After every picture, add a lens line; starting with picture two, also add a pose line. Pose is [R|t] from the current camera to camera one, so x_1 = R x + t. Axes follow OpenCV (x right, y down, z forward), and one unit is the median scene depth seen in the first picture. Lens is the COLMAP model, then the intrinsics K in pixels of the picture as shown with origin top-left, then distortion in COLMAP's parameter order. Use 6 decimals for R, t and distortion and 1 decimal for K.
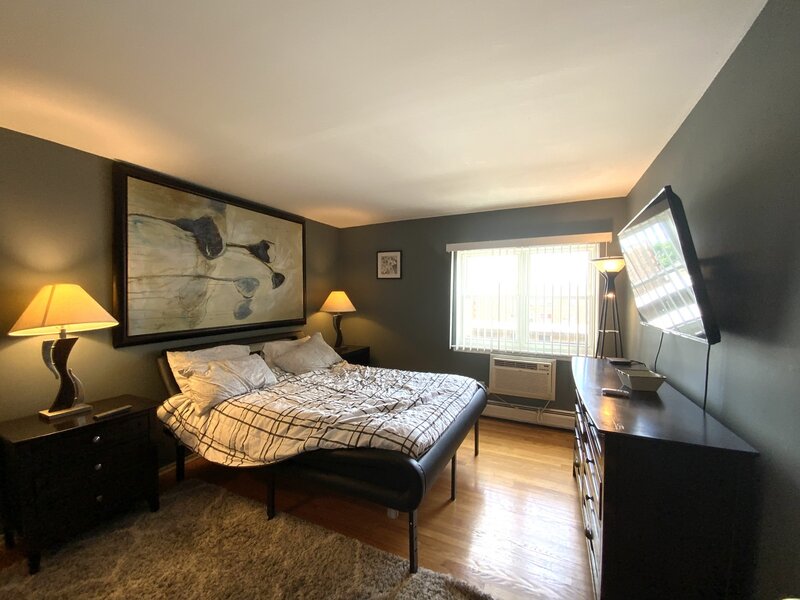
lens RADIAL K [[323.7, 0, 400.0], [0, 323.7, 300.0], [0, 0, 1]] dist [0.028618, -0.020933]
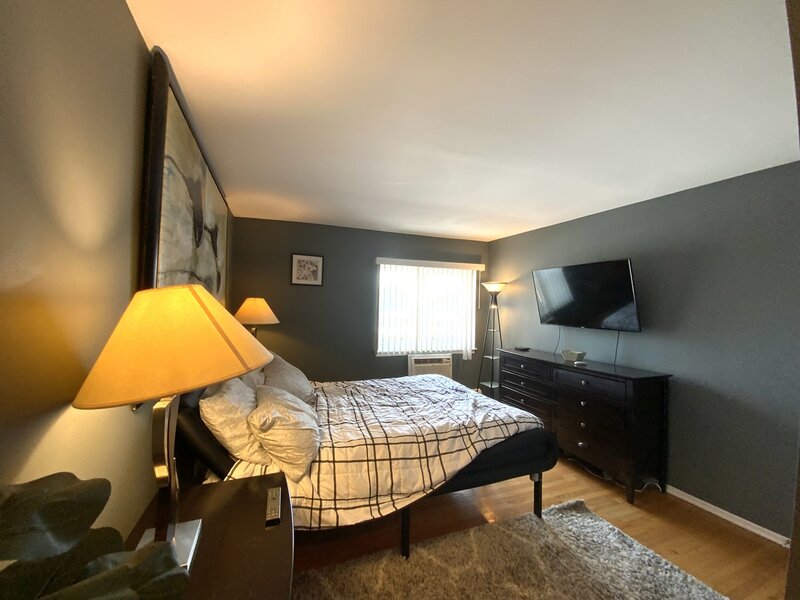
lens RADIAL K [[323.7, 0, 400.0], [0, 323.7, 300.0], [0, 0, 1]] dist [0.028618, -0.020933]
pose [[0.683411, 0.019009, 0.729786, -0.732788], [-0.008169, 0.999797, -0.018392, -0.013332], [-0.729988, 0.006608, 0.683428, 0.268731]]
